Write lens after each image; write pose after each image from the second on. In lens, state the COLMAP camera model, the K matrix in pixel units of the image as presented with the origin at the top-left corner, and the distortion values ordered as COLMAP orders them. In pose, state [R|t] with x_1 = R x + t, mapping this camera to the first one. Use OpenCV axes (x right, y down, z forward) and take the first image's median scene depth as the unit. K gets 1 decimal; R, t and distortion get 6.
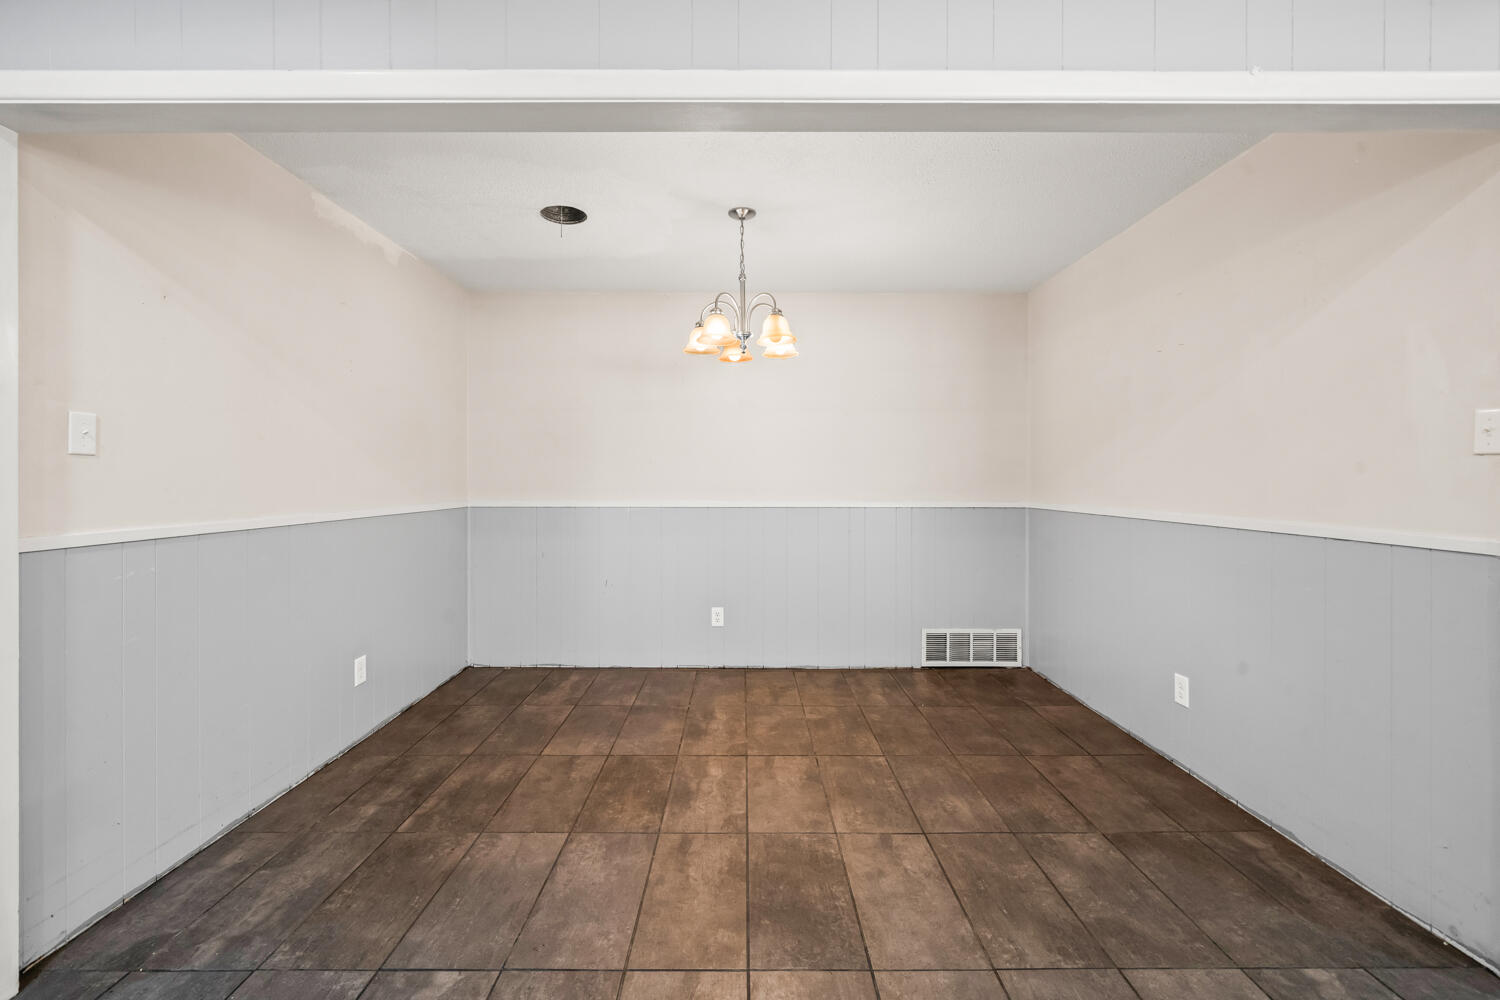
lens RADIAL K [[604.3, 0, 737.8], [0, 604.3, 501.7], [0, 0, 1]] dist [0.000137, -0.000116]
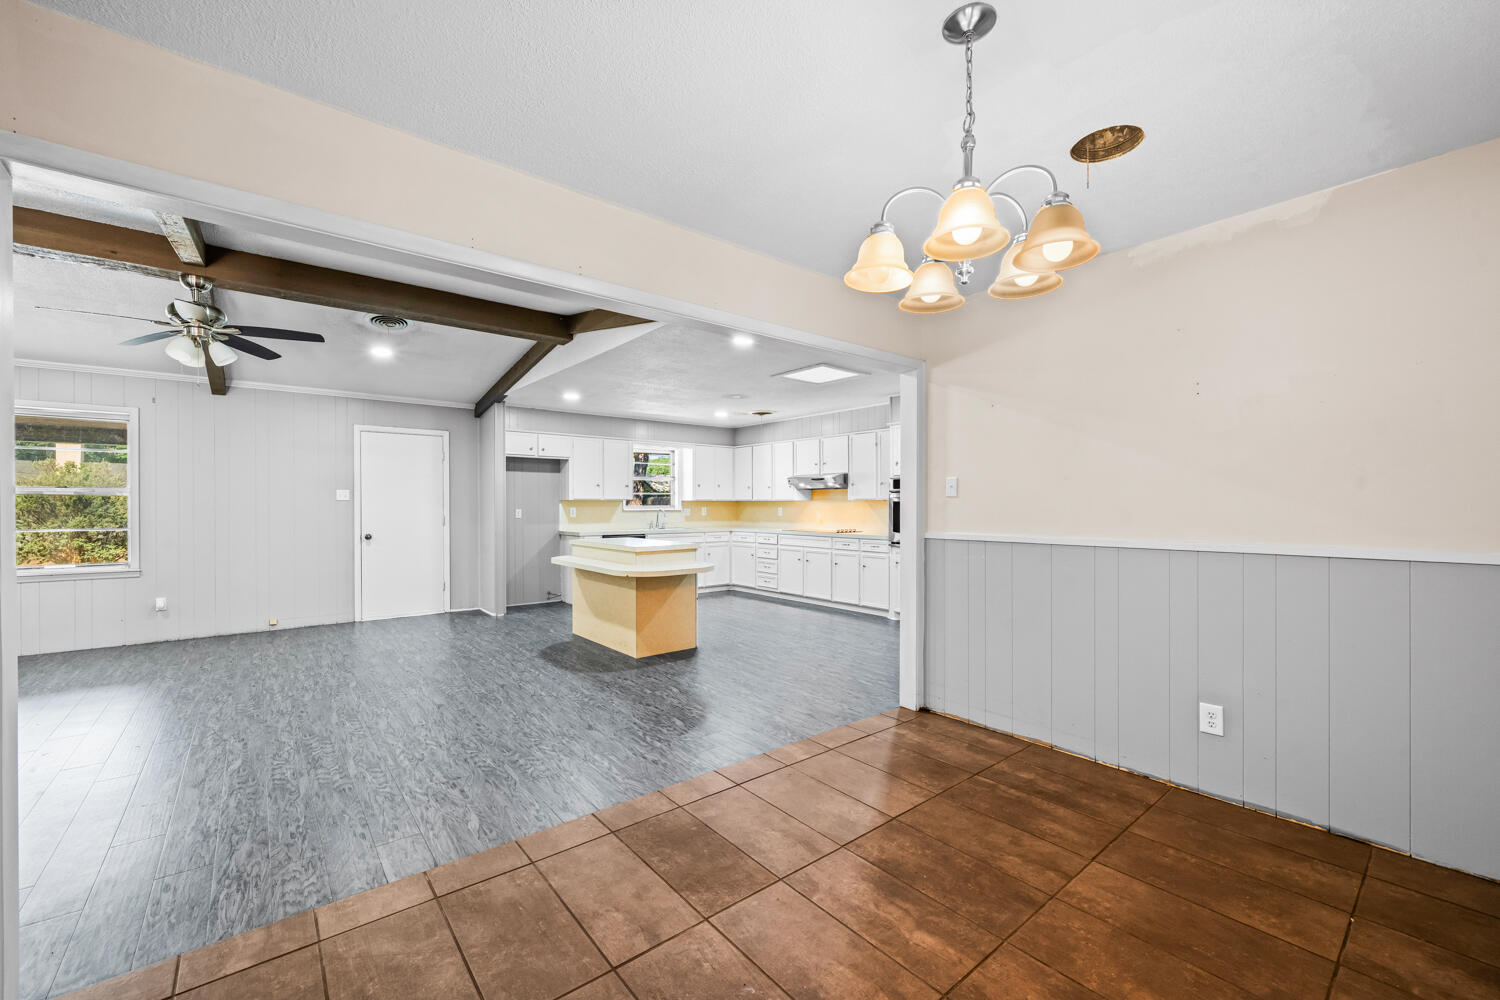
lens RADIAL K [[604.3, 0, 737.8], [0, 604.3, 501.7], [0, 0, 1]] dist [0.000137, -0.000116]
pose [[-0.768642, -0.001844, -0.639676, 0.629536], [-0.021061, 0.999527, 0.022426, -0.062938], [0.639332, 0.030710, -0.768317, 1.547858]]
